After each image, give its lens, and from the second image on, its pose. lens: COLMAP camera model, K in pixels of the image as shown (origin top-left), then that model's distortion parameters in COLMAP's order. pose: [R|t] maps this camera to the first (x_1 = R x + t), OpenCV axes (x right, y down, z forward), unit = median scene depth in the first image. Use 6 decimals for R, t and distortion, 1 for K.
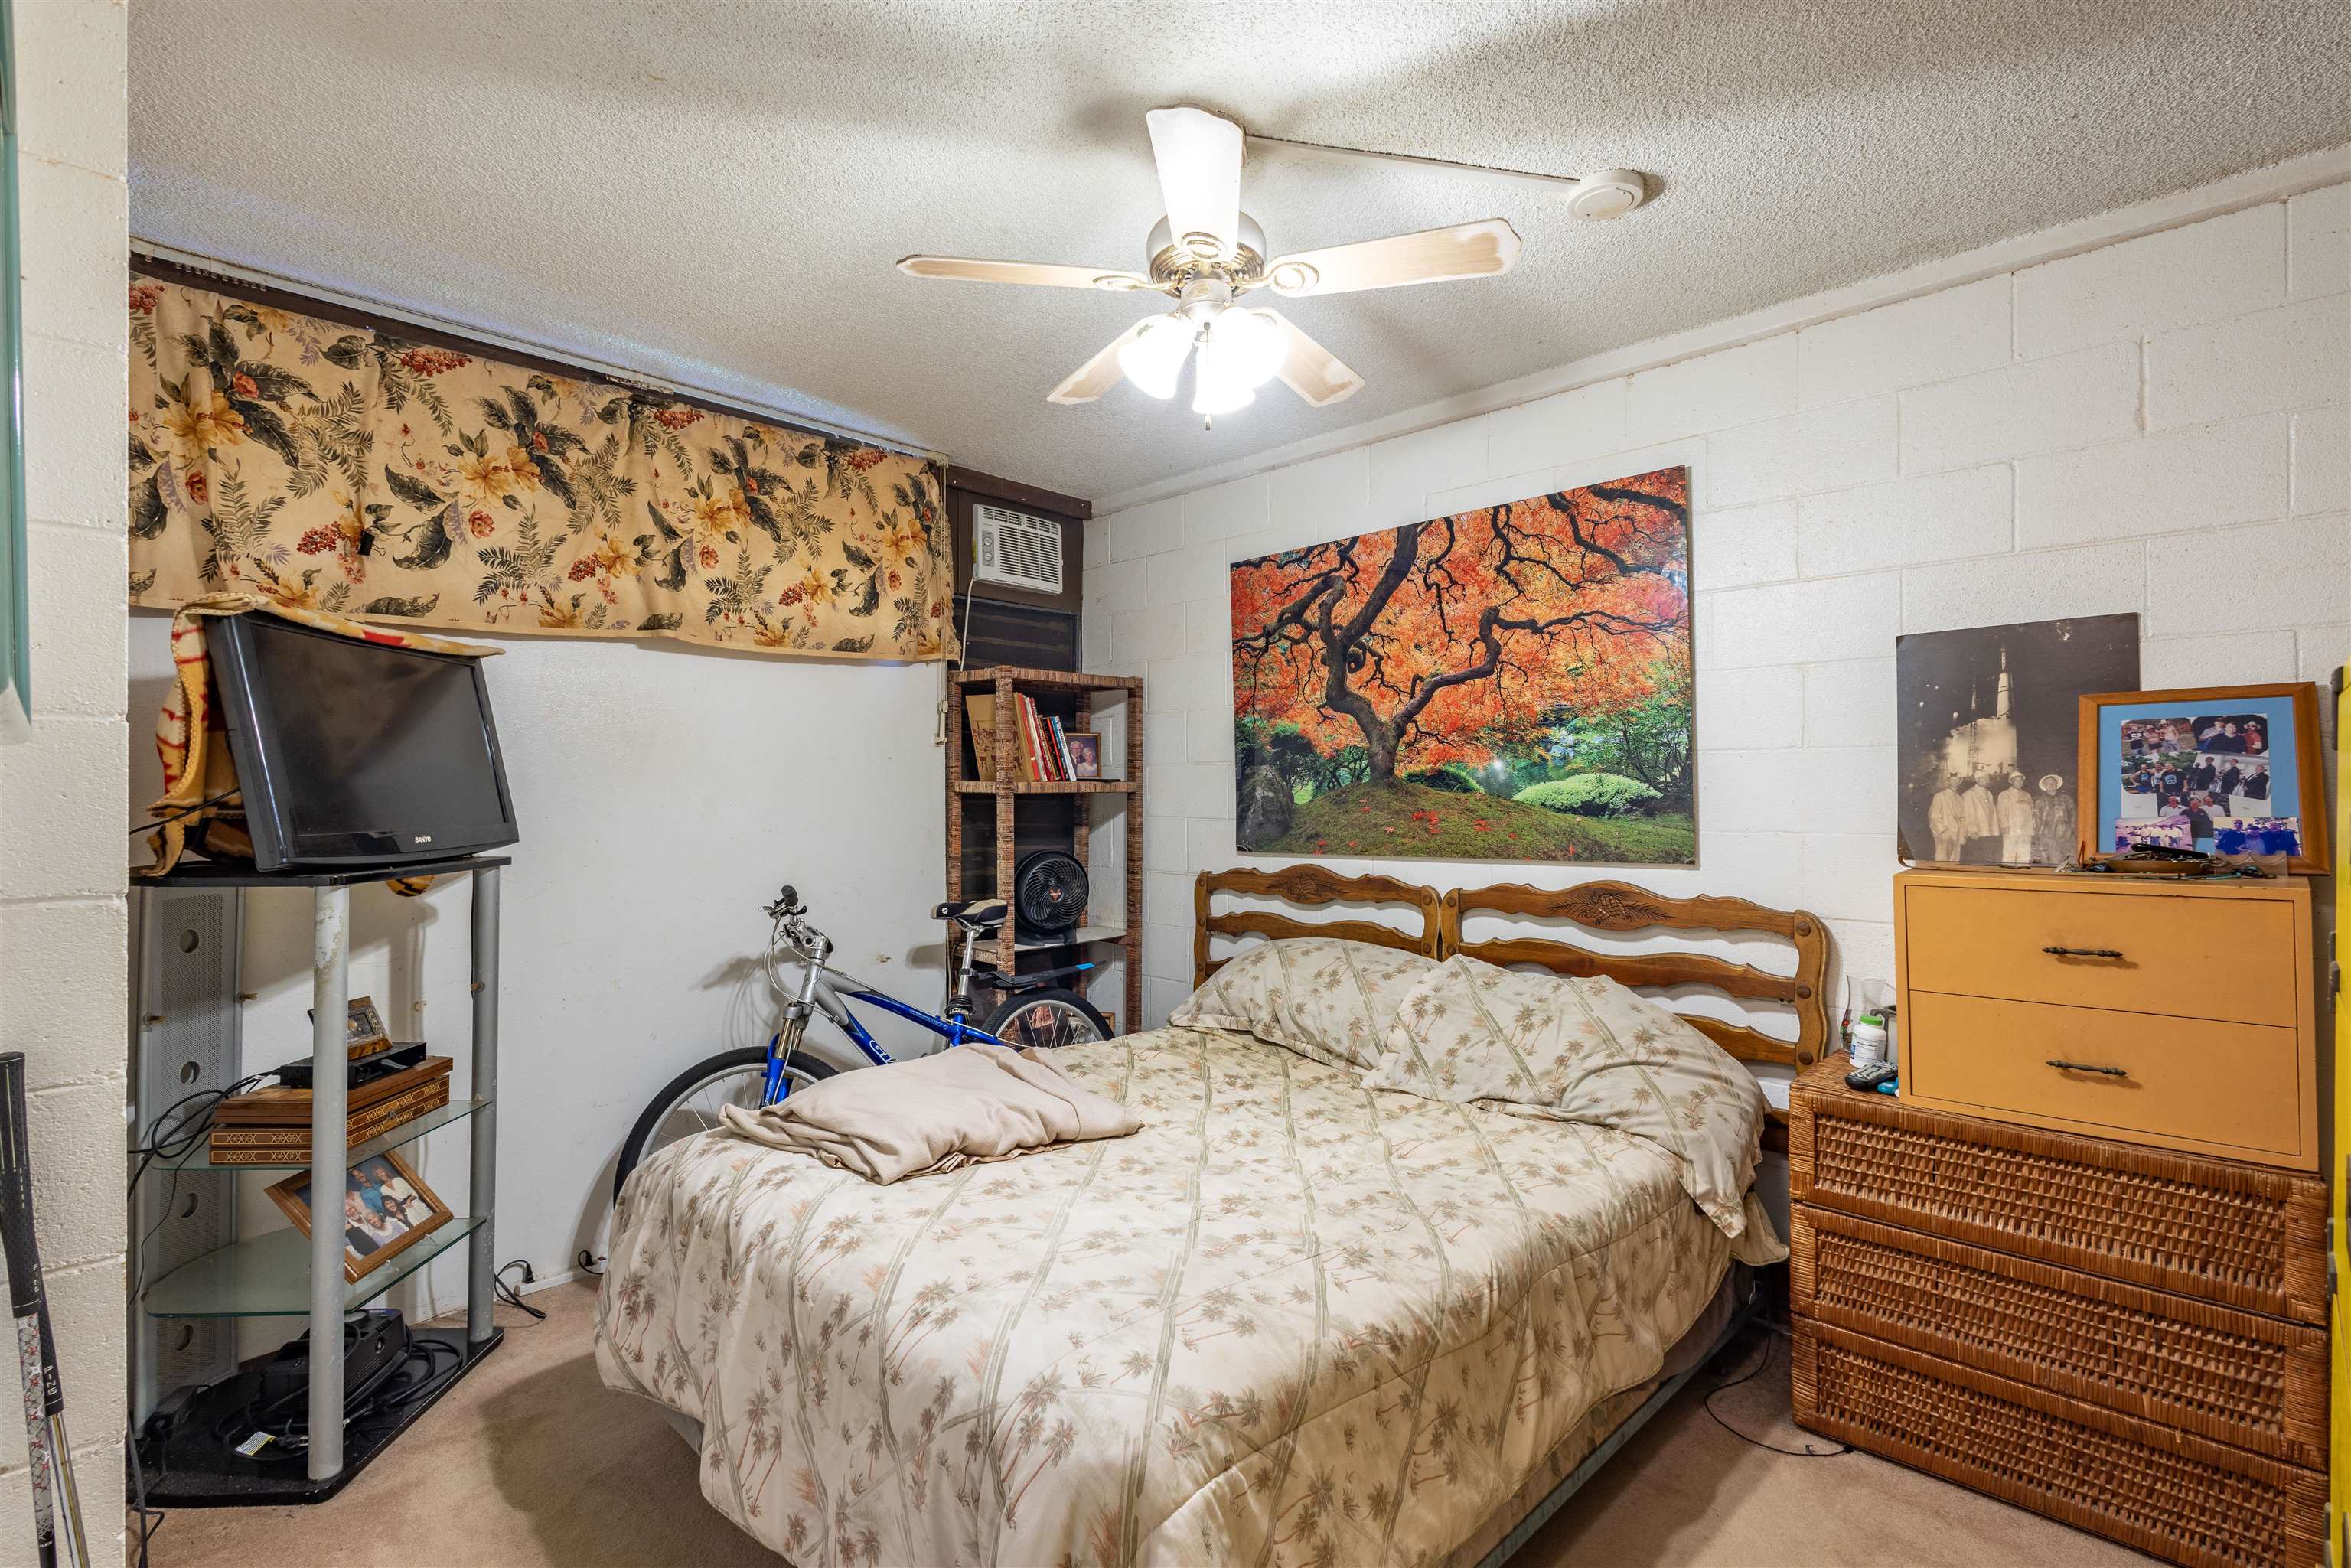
lens RADIAL K [[1069.4, 0, 1174.1], [0, 1069.4, 780.6], [0, 0, 1]] dist [0.015966, -0.006093]
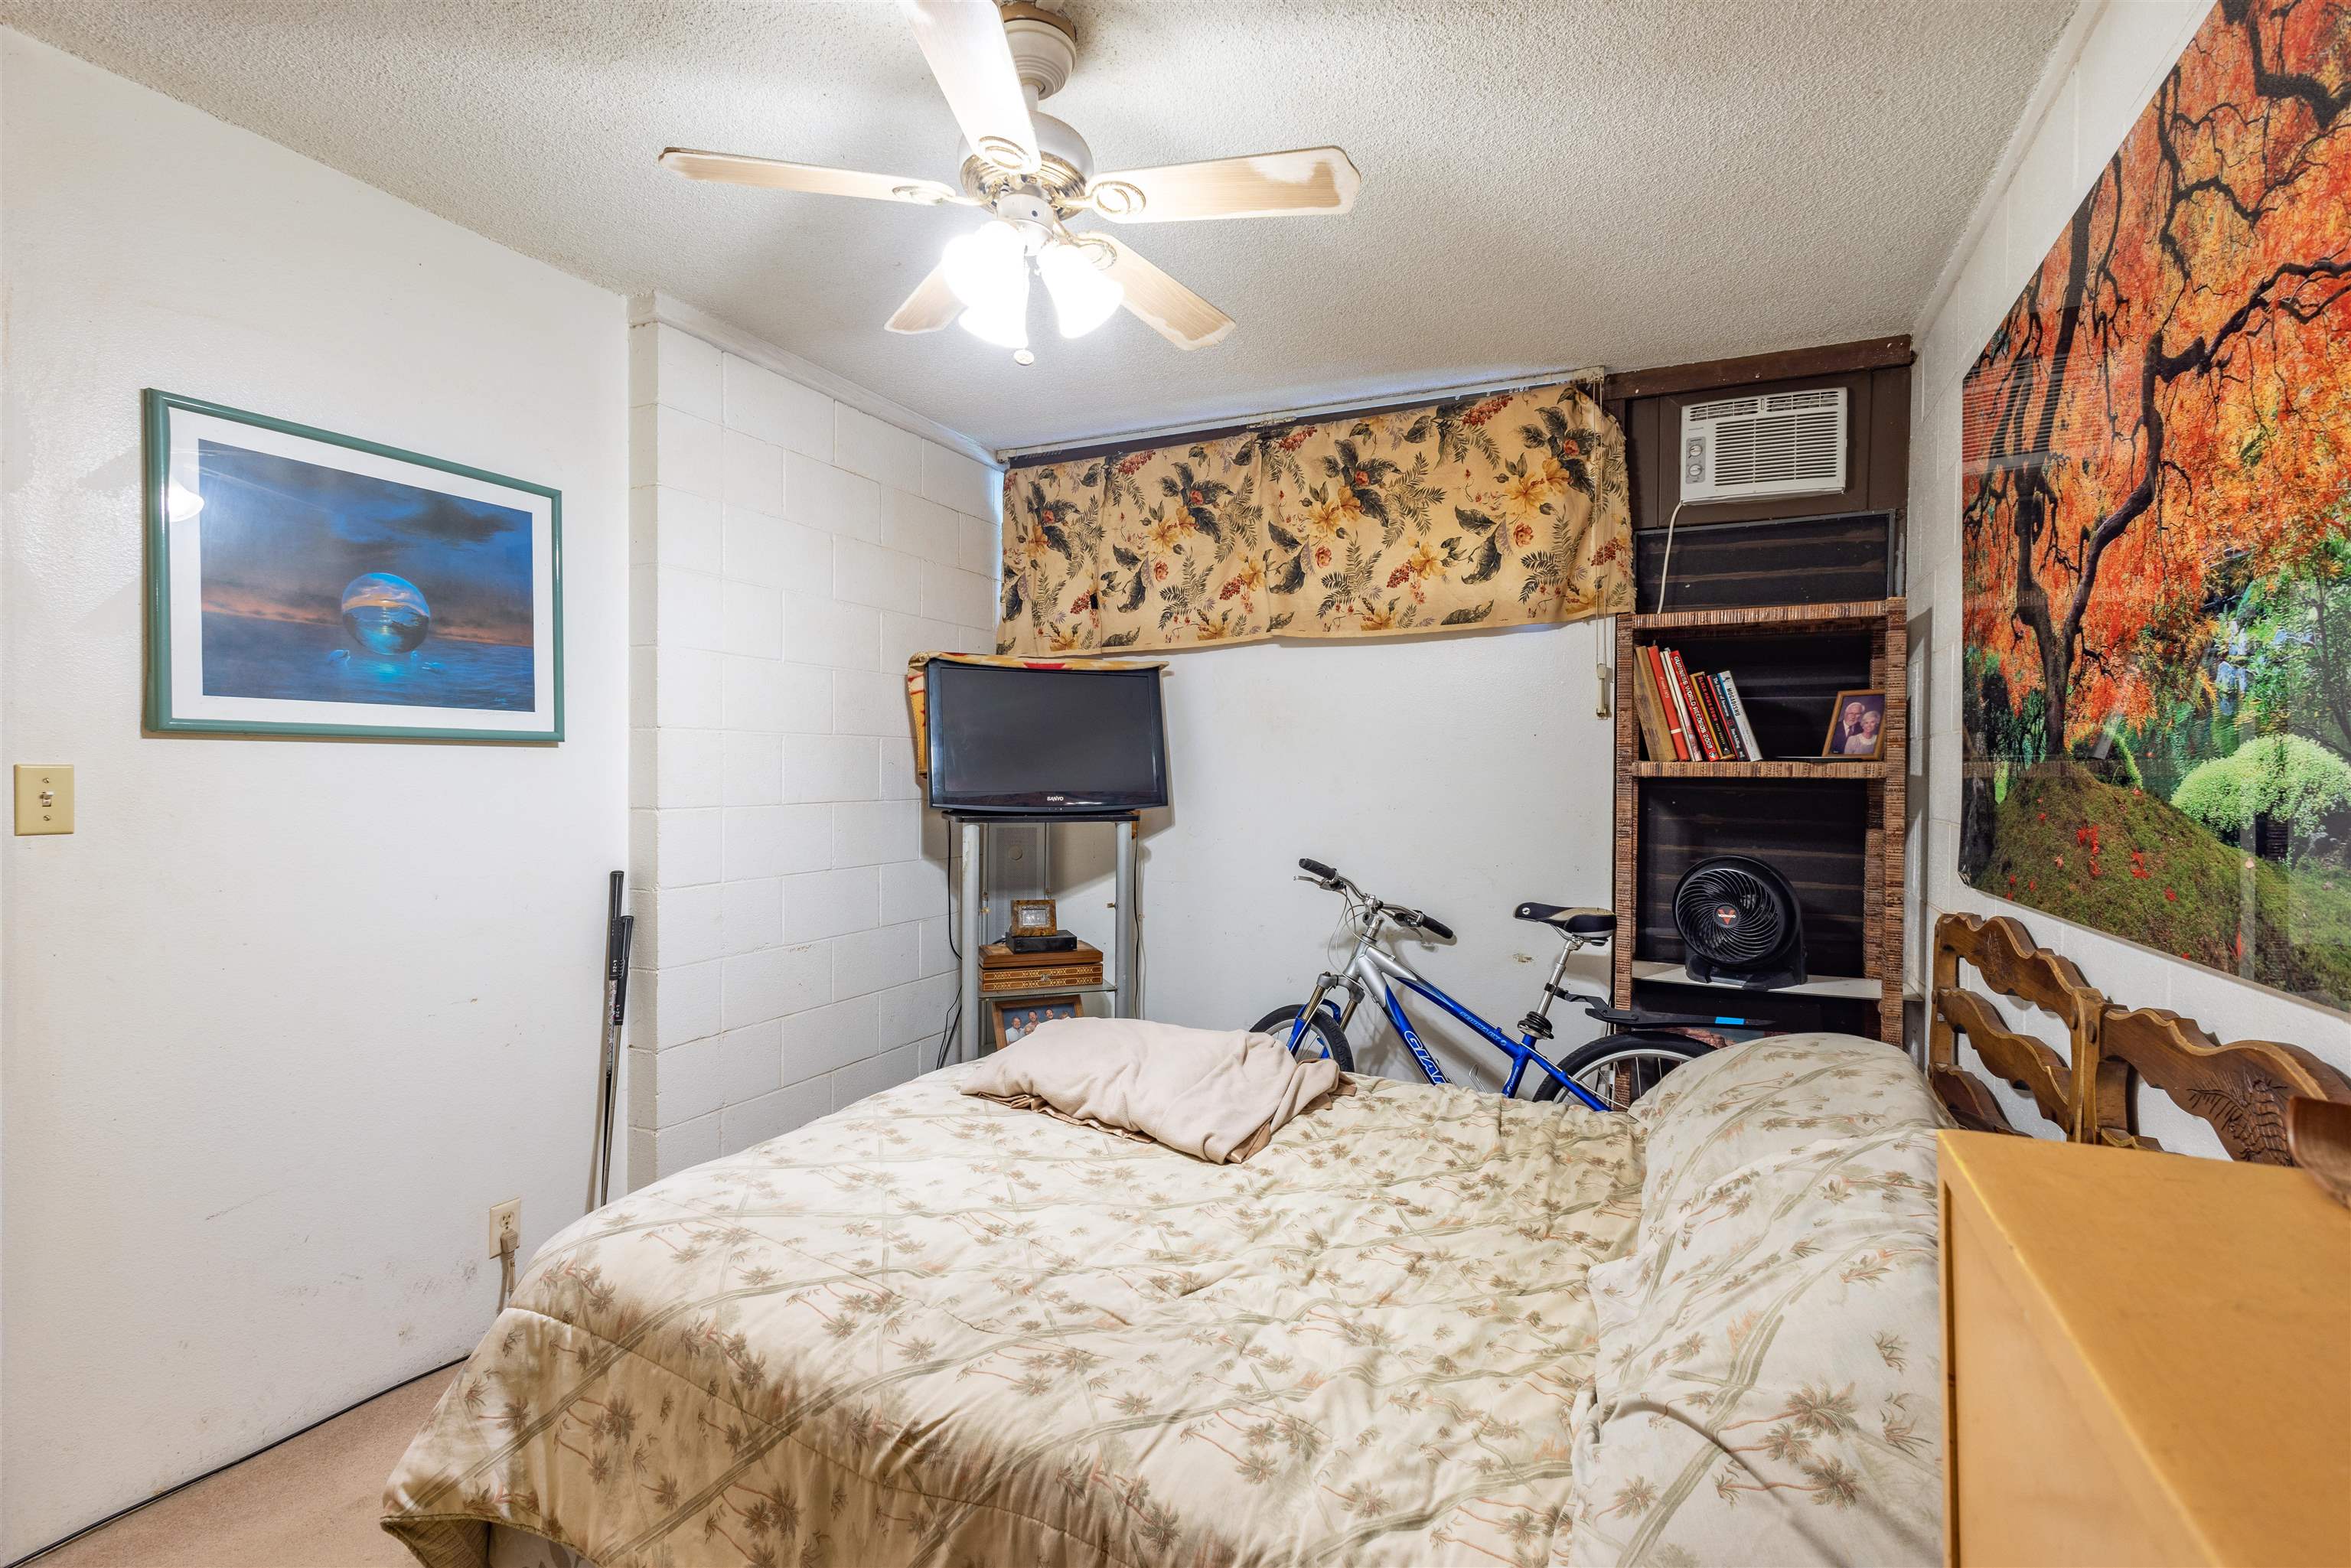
lens RADIAL K [[1065.1, 0, 1171.2], [0, 1065.1, 779.7], [0, 0, 1]] dist [0.009201, -0.000562]
pose [[0.322532, 0.017050, -0.946405, 0.566598], [-0.002947, 0.999851, 0.017008, 0.002486], [0.946554, -0.002697, 0.322534, 0.508958]]
